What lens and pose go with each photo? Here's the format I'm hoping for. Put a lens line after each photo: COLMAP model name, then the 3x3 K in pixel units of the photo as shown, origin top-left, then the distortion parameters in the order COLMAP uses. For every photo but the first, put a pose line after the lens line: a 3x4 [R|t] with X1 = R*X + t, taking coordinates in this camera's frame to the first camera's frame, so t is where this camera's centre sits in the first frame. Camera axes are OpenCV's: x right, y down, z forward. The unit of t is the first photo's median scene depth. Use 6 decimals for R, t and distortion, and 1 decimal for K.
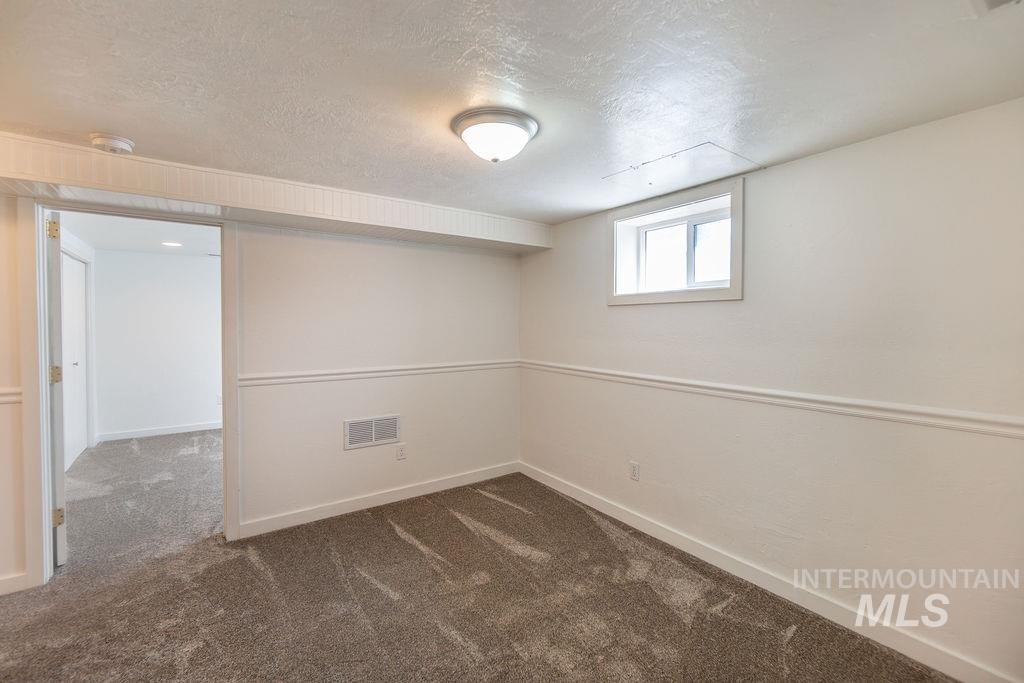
lens RADIAL K [[440.1, 0, 509.4], [0, 440.1, 336.0], [0, 0, 1]] dist [-0.002995, 0.000543]
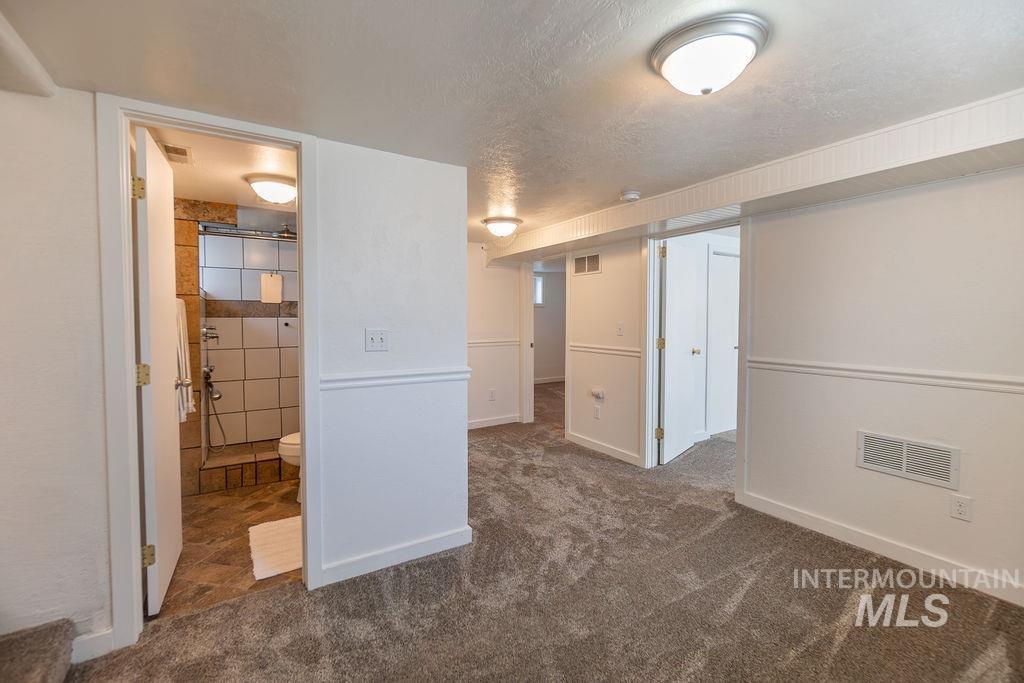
lens RADIAL K [[440.1, 0, 509.4], [0, 440.1, 336.0], [0, 0, 1]] dist [-0.002995, 0.000543]
pose [[-0.053294, 0.041771, -0.997705, 0.527810], [-0.024123, 0.998779, 0.043105, 0.004148], [0.998287, 0.026365, -0.052222, 0.480156]]
